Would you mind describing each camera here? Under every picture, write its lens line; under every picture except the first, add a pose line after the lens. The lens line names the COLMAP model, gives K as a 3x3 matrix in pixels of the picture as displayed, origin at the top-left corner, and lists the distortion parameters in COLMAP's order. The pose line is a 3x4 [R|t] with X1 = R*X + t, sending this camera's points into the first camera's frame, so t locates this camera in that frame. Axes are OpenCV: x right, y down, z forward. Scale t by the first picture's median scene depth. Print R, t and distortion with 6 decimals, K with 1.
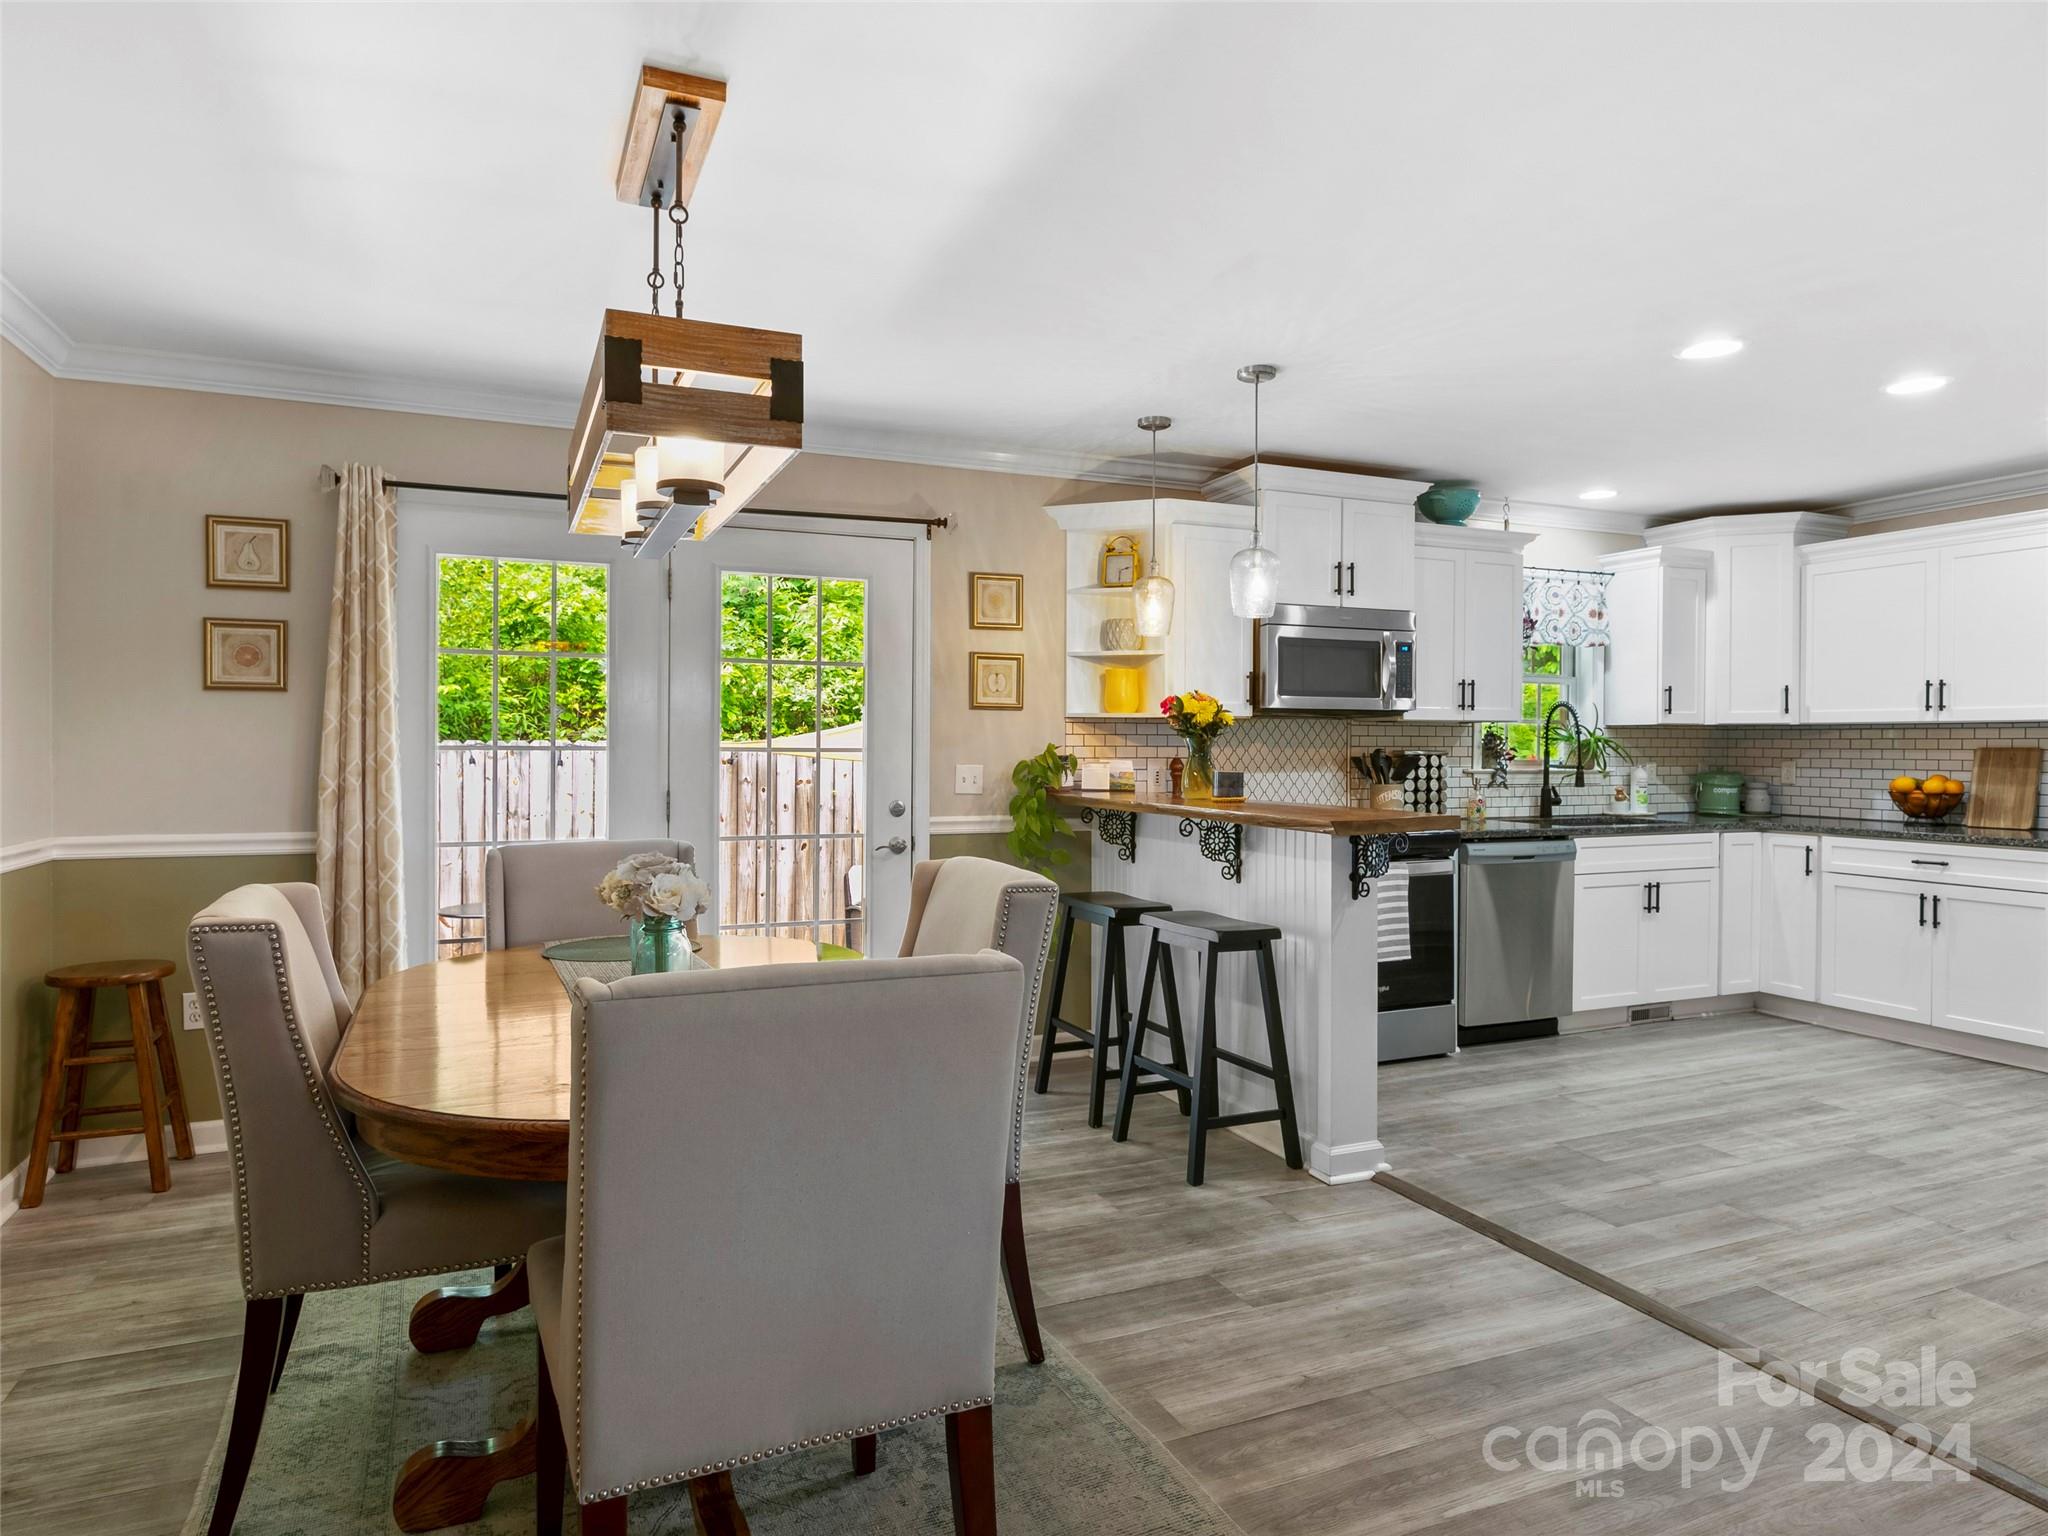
lens RADIAL K [[1213.3, 0, 1025.1], [0, 1213.3, 749.3], [0, 0, 1]] dist [0.002645, -0.000645]
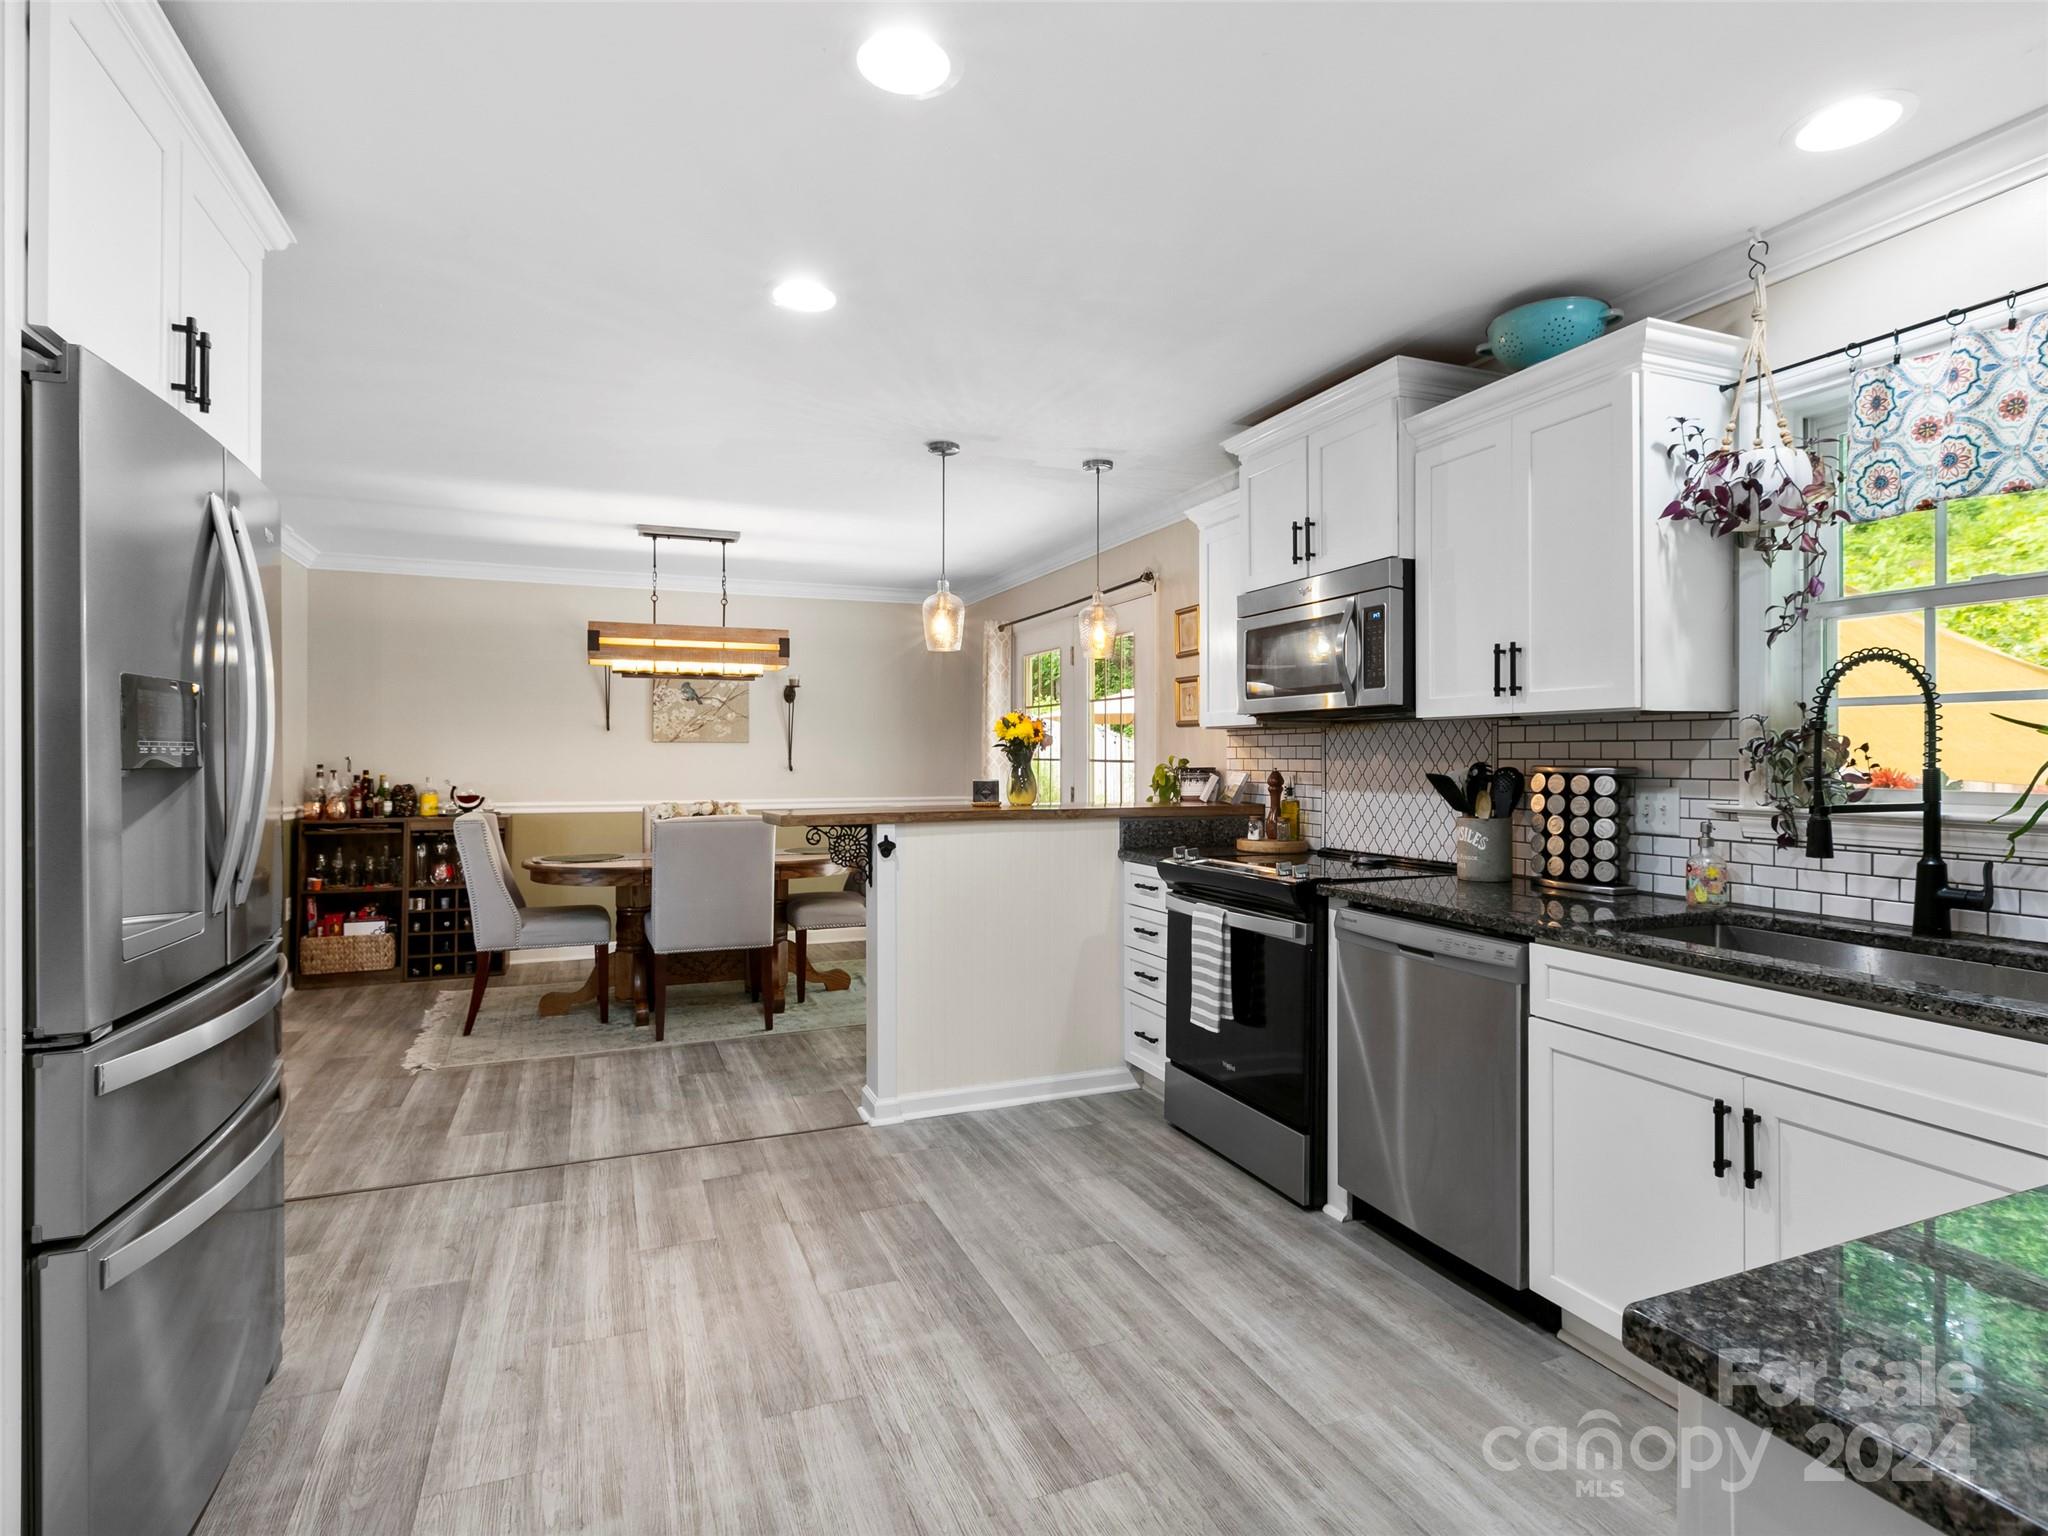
lens RADIAL K [[1034.1, 0, 1021.9], [0, 1034.1, 758.9], [0, 0, 1]] dist [-0.001851, -0.000161]
pose [[-0.016648, -0.000207, -0.999861, 0.919170], [-0.003014, 0.999995, -0.000157, -0.001678], [0.999857, 0.003011, -0.016649, 0.831949]]
